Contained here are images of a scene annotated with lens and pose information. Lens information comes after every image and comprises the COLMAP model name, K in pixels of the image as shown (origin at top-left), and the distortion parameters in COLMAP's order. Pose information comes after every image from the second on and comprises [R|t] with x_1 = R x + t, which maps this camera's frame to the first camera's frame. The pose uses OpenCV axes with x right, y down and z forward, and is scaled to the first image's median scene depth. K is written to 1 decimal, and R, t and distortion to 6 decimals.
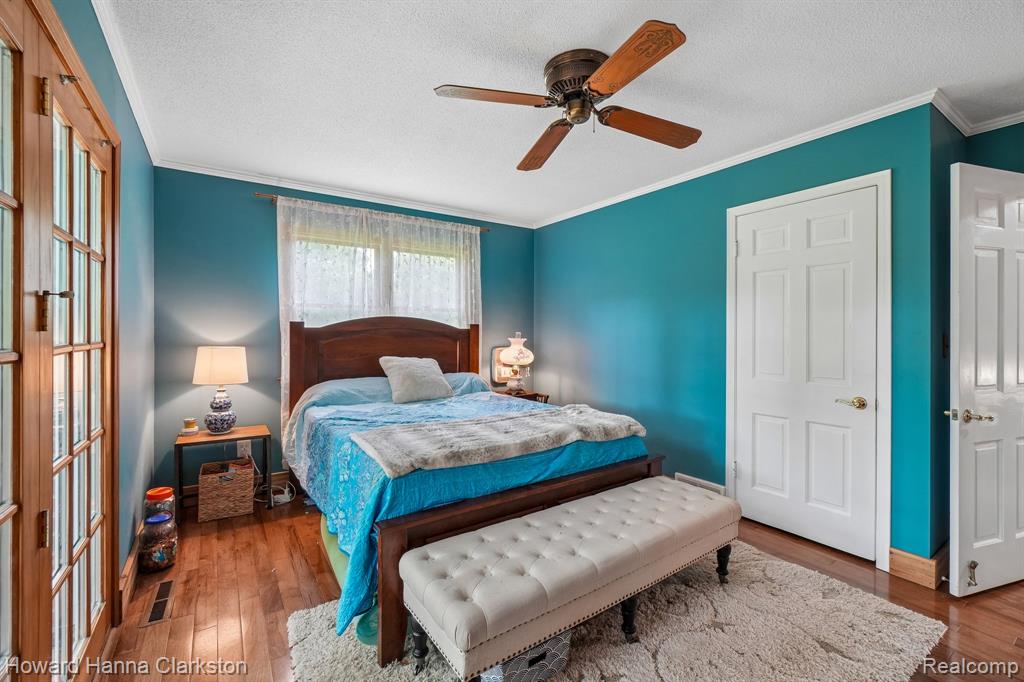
lens RADIAL K [[444.7, 0, 513.5], [0, 444.7, 332.8], [0, 0, 1]] dist [-0.001456, 0.000756]
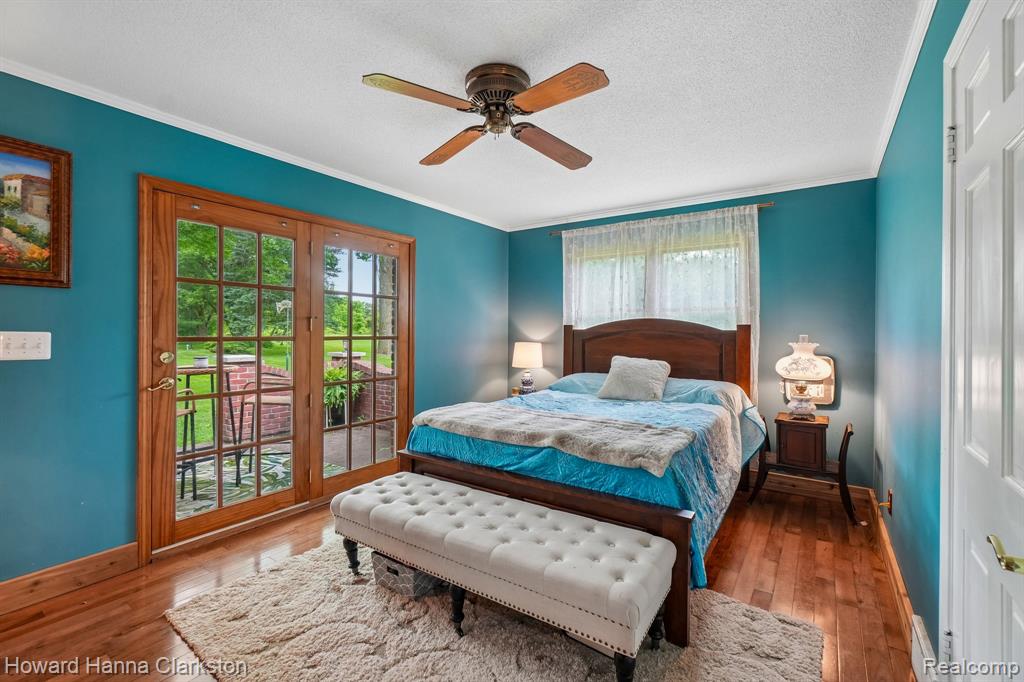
lens RADIAL K [[444.7, 0, 516.7], [0, 444.7, 335.9], [0, 0, 1]] dist [-0.001456, 0.000756]
pose [[0.362163, 0.008324, -0.932078, 0.623978], [-0.008879, 0.999946, 0.005480, 0.000568], [0.932072, 0.006291, 0.362217, 0.365700]]
